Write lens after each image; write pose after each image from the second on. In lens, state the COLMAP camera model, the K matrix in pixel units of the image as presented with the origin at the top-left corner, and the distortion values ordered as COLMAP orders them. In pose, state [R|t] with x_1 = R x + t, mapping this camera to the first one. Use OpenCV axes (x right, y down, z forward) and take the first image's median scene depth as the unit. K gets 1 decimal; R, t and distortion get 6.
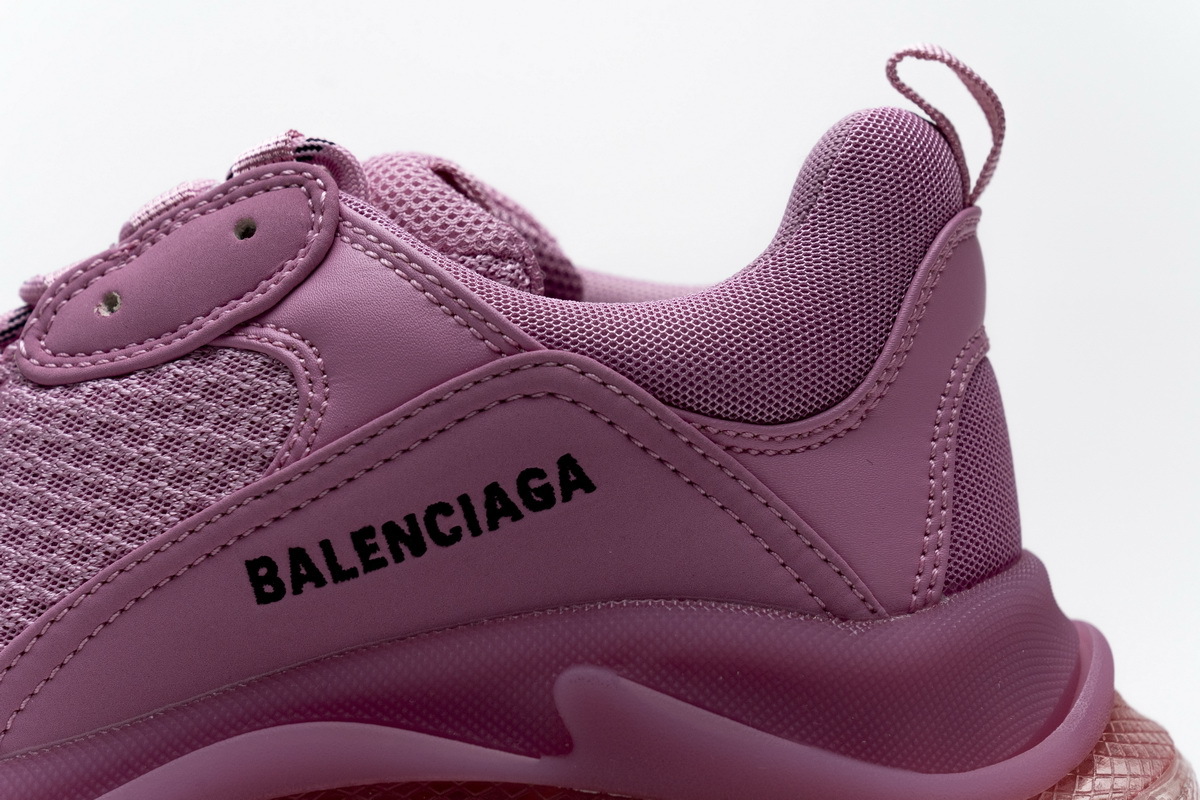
lens RADIAL K [[2352.9, 0, 597.2], [0, 2352.9, 365.8], [0, 0, 1]] dist [0.007283, 0.000000]
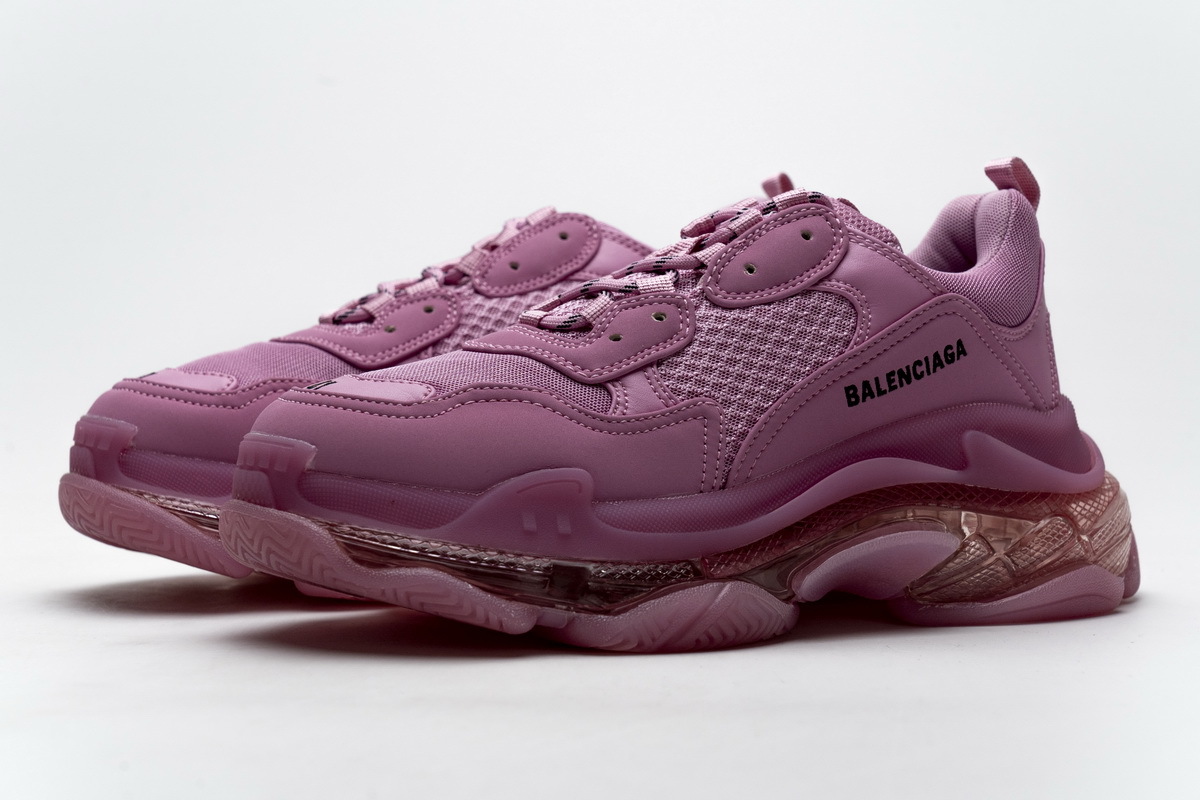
lens RADIAL K [[2352.9, 0, 610.6], [0, 2352.9, 408.9], [0, 0, 1]] dist [0.007283, 0.000000]
pose [[0.838757, -0.011055, 0.544394, -1.521498], [0.005278, 0.999912, 0.012174, 0.074876], [-0.544480, -0.007338, 0.838742, -0.721013]]
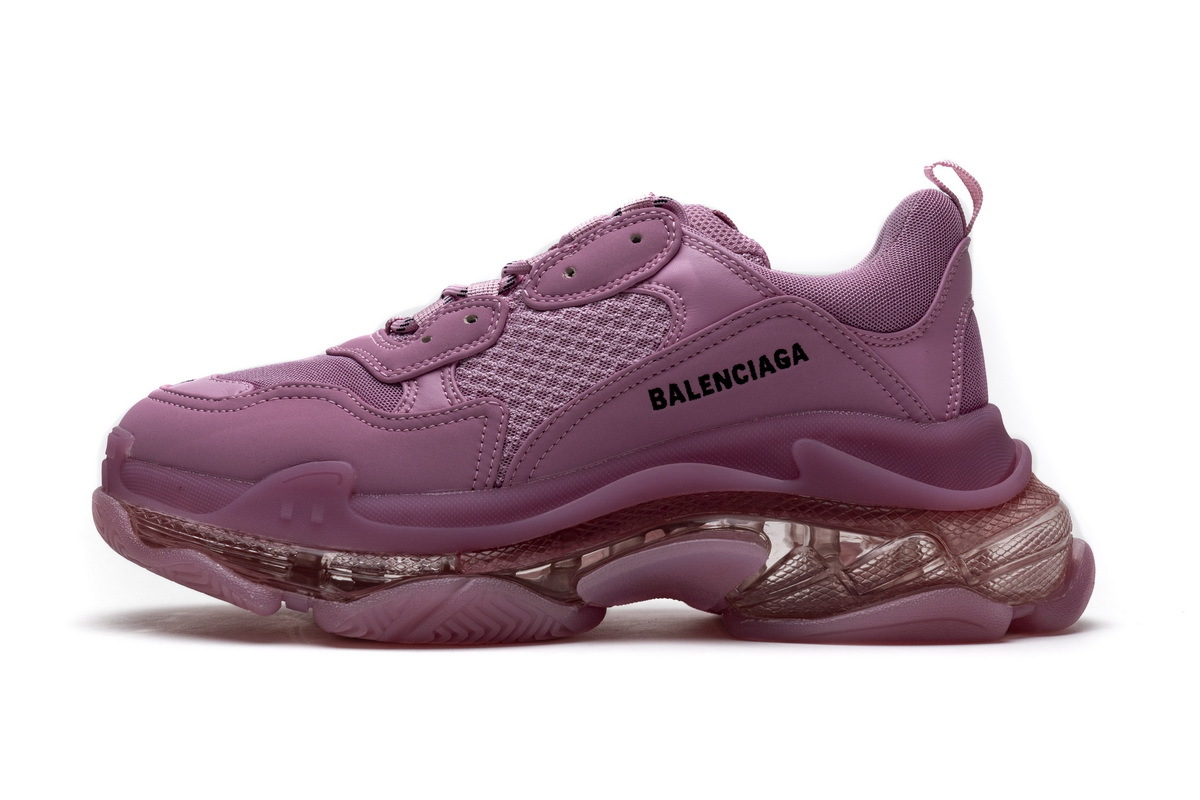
lens RADIAL K [[2352.9, 0, 602.1], [0, 2352.9, 393.3], [0, 0, 1]] dist [0.007283, 0.000000]
pose [[0.993735, 0.016189, 0.110580, -0.428840], [-0.013696, 0.999635, -0.023272, 0.136233], [-0.110916, 0.021612, 0.993595, -1.140243]]
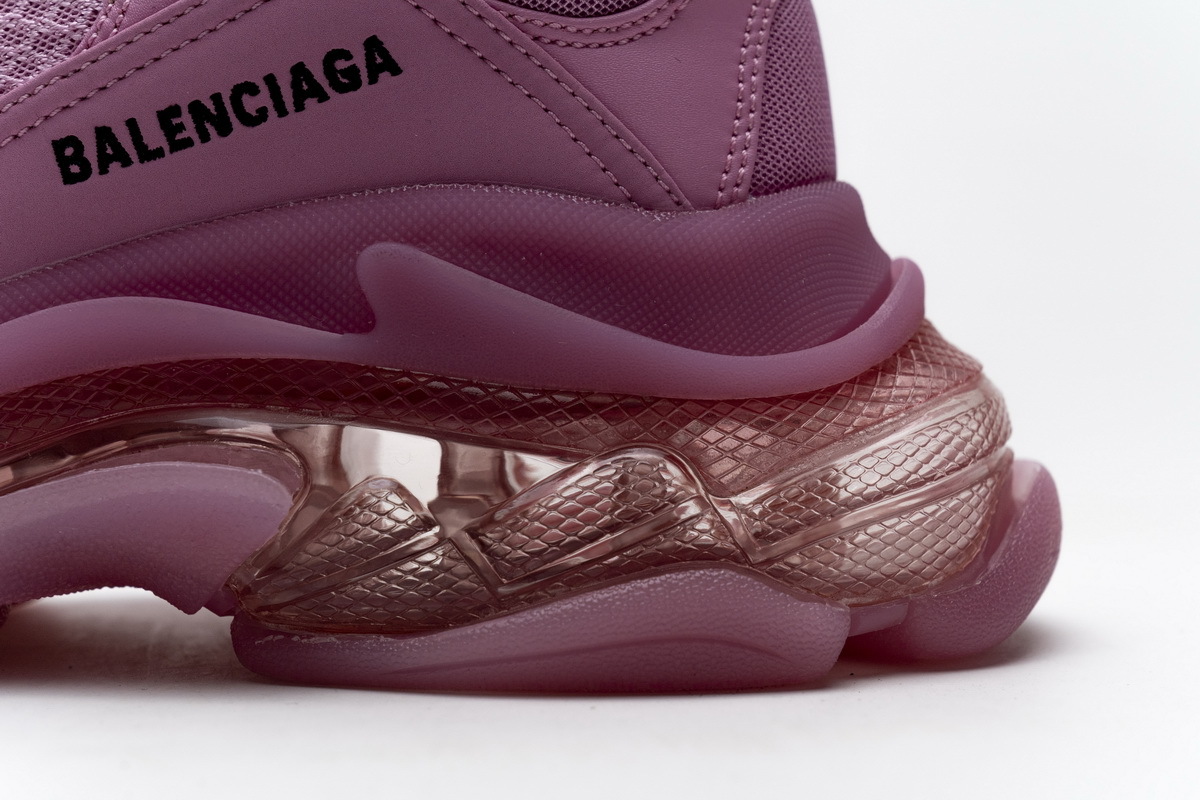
lens RADIAL K [[2352.9, 0, 598.2], [0, 2352.9, 378.8], [0, 0, 1]] dist [0.007283, 0.000000]
pose [[0.999627, 0.008779, 0.025847, 0.057885], [-0.008951, 0.999938, 0.006549, 0.174679], [-0.025788, -0.006778, 0.999644, -0.009261]]
